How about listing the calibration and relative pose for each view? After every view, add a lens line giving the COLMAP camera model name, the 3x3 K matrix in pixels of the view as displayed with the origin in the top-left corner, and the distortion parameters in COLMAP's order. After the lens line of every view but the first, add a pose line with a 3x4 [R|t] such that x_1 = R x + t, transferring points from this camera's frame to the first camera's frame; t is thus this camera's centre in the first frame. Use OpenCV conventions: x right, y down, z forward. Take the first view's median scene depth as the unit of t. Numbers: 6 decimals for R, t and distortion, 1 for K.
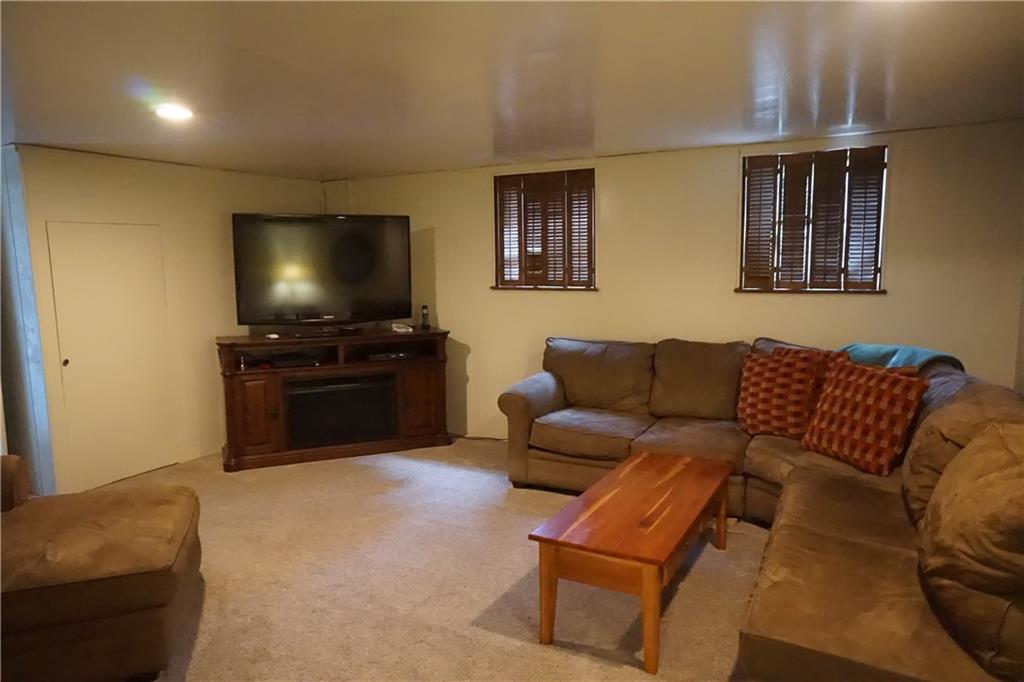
lens RADIAL K [[691.0, 0, 505.9], [0, 691.0, 342.7], [0, 0, 1]] dist [-0.010646, 0.006282]
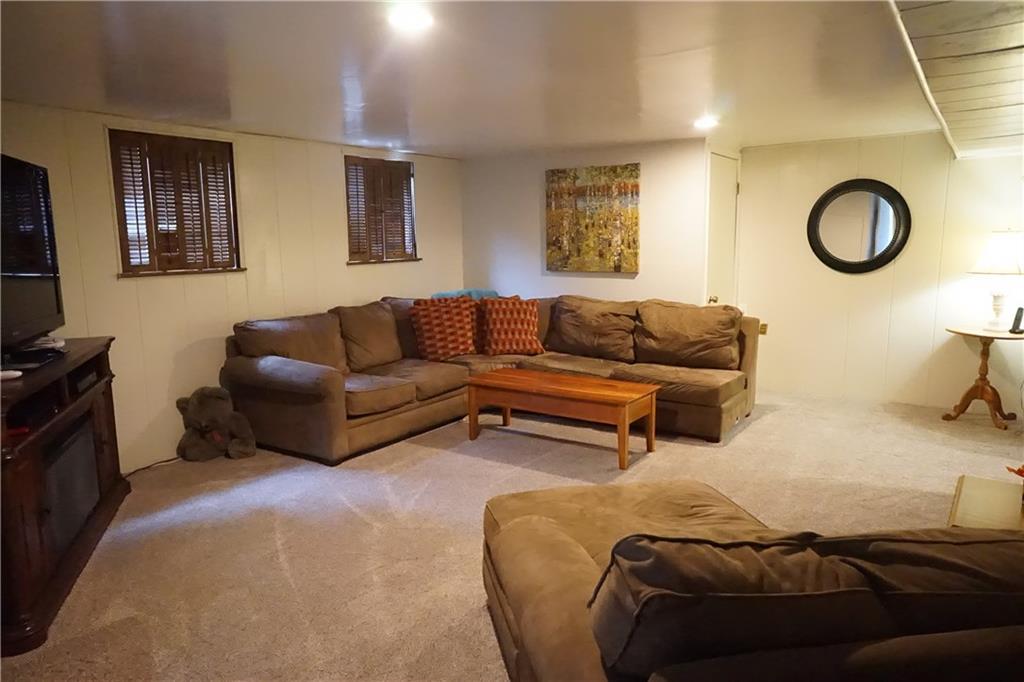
lens RADIAL K [[691.0, 0, 504.4], [0, 691.0, 341.9], [0, 0, 1]] dist [-0.010646, 0.006282]
pose [[0.111537, -0.140308, 0.983805, -0.772932], [0.132269, 0.983271, 0.125236, -0.049354], [-0.984919, 0.116158, 0.128229, 0.517447]]
